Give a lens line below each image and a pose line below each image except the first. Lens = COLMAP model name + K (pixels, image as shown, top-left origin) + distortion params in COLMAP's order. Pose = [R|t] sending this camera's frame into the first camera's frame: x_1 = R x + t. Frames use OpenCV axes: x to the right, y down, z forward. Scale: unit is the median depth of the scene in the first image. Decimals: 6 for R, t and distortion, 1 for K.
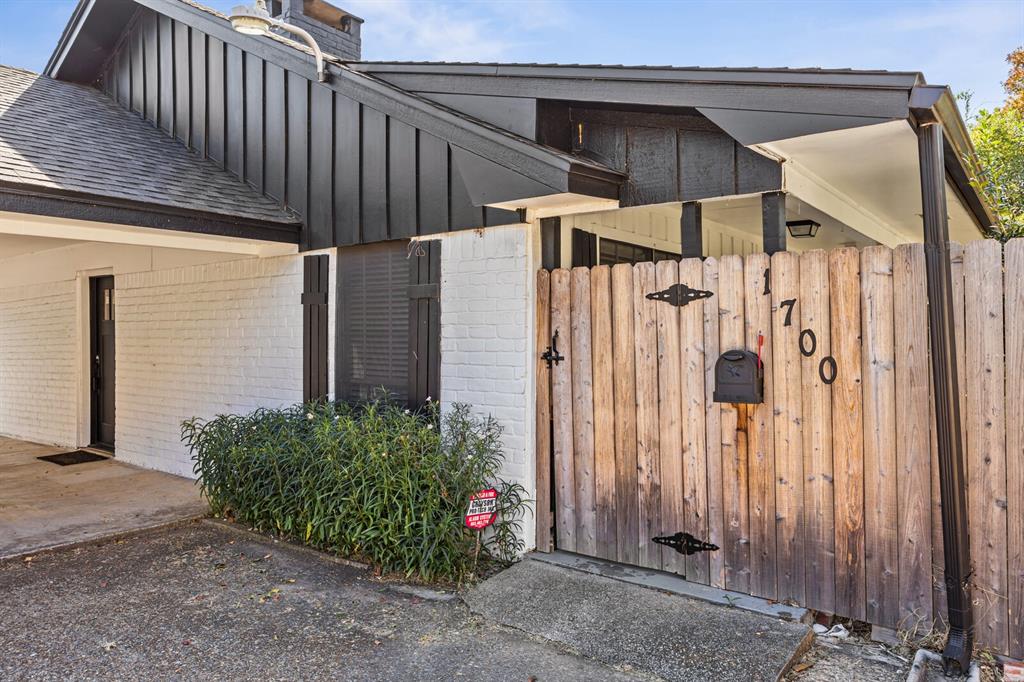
lens RADIAL K [[713.5, 0, 524.6], [0, 713.5, 354.9], [0, 0, 1]] dist [0.004064, 0.000230]
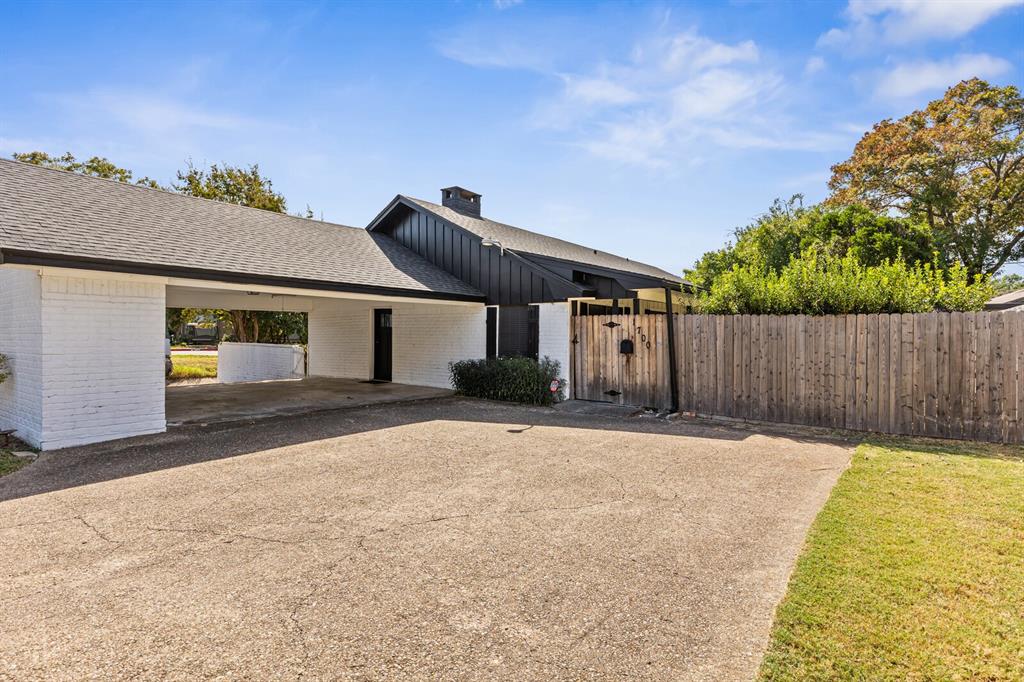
lens RADIAL K [[557.8, 0, 508.7], [0, 557.8, 340.5], [0, 0, 1]] dist [-0.002169, 0.000253]
pose [[0.999860, 0.011110, -0.012538, -0.248775], [-0.011306, 0.999813, -0.015662, 0.043542], [0.012361, 0.015802, 0.999799, -1.689234]]
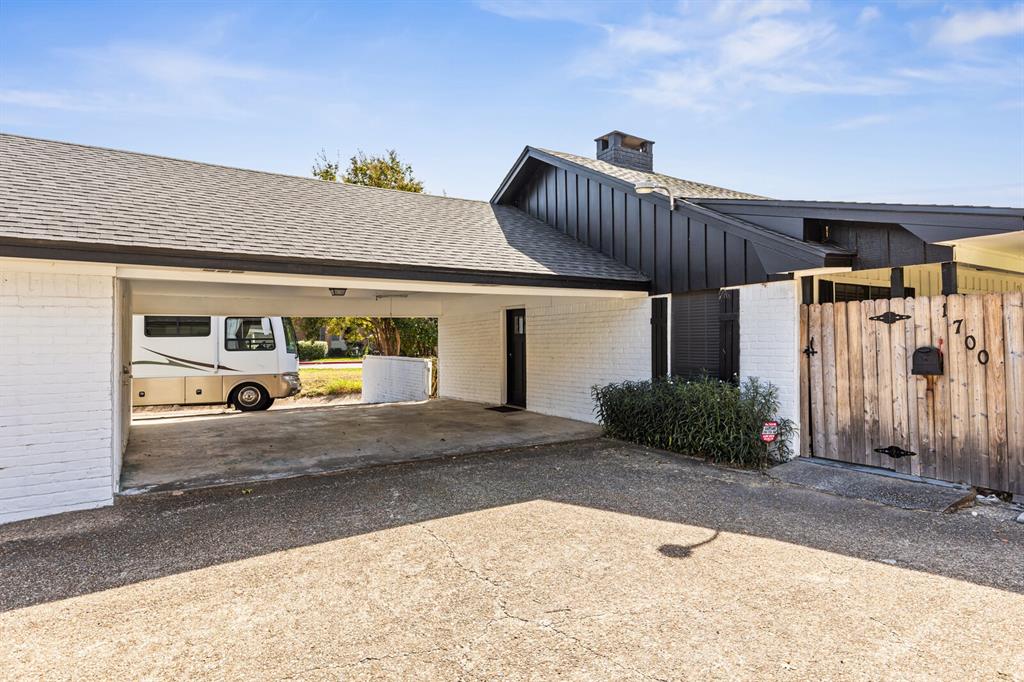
lens RADIAL K [[578.7, 0, 518.1], [0, 578.7, 349.3], [0, 0, 1]] dist [0.008724, -0.002323]
pose [[0.940133, -0.005641, -0.340762, -0.163518], [0.002331, 0.999946, -0.010122, 0.010716], [0.340800, 0.008722, 0.940095, -0.685925]]
